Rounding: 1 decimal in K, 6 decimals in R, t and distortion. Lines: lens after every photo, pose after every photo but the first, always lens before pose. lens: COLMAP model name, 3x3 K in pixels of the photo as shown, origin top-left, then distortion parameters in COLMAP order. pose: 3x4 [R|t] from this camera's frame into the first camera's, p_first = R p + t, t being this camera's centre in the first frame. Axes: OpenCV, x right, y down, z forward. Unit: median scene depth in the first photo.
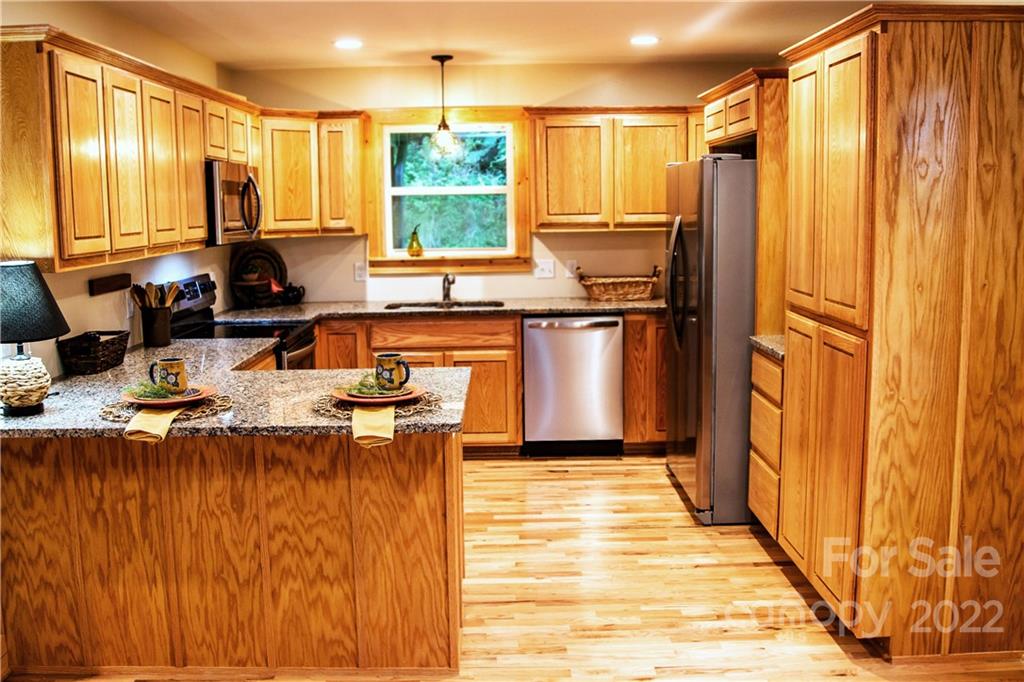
lens RADIAL K [[940.7, 0, 512.2], [0, 940.7, 323.3], [0, 0, 1]] dist [-0.096101, 0.000000]
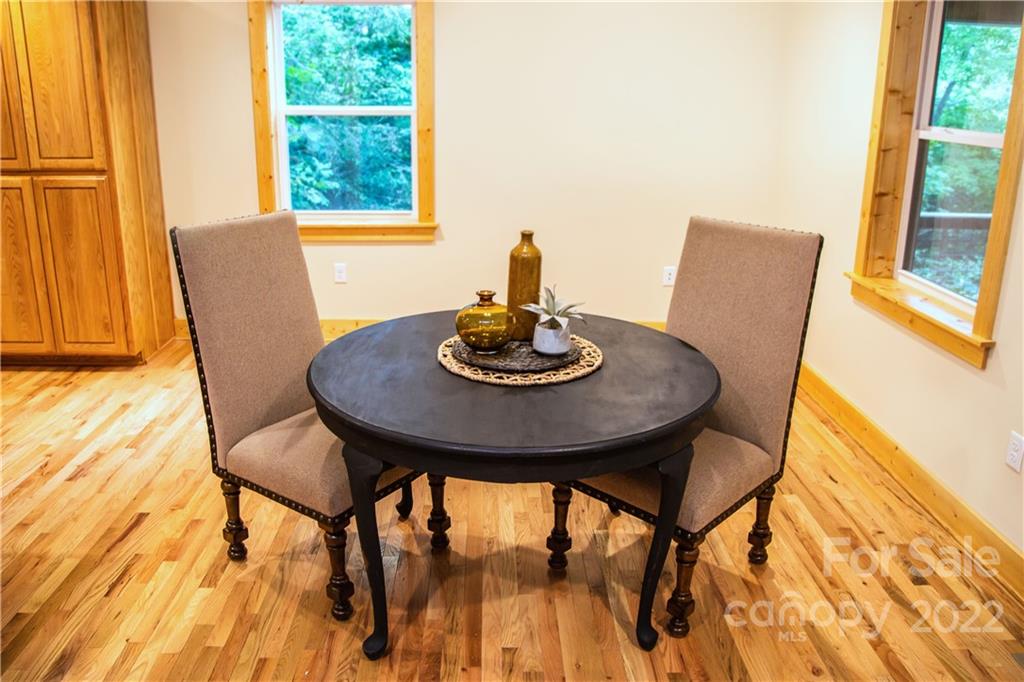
lens RADIAL K [[785.2, 0, 510.7], [0, 785.2, 332.6], [0, 0, 1]] dist [-0.099777, 0.024959]
pose [[-0.019956, -0.284035, 0.958606, -0.906489], [0.107664, 0.952611, 0.284499, -0.022780], [-0.993987, 0.108885, 0.011570, 0.268258]]
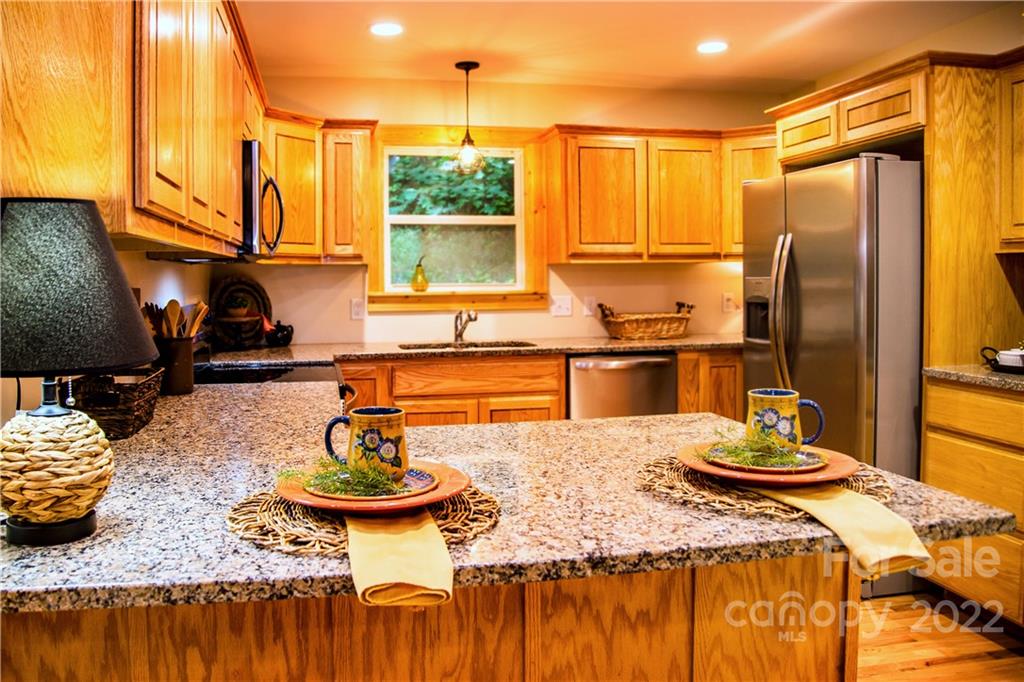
lens RADIAL K [[785.2, 0, 461.4], [0, 785.2, 301.5], [0, 0, 1]] dist [-0.099777, 0.024959]
pose [[0.987763, 0.001048, 0.155962, -0.338087], [0.014338, 0.995133, -0.097497, 0.019885], [-0.155305, 0.098540, 0.982940, 0.506191]]
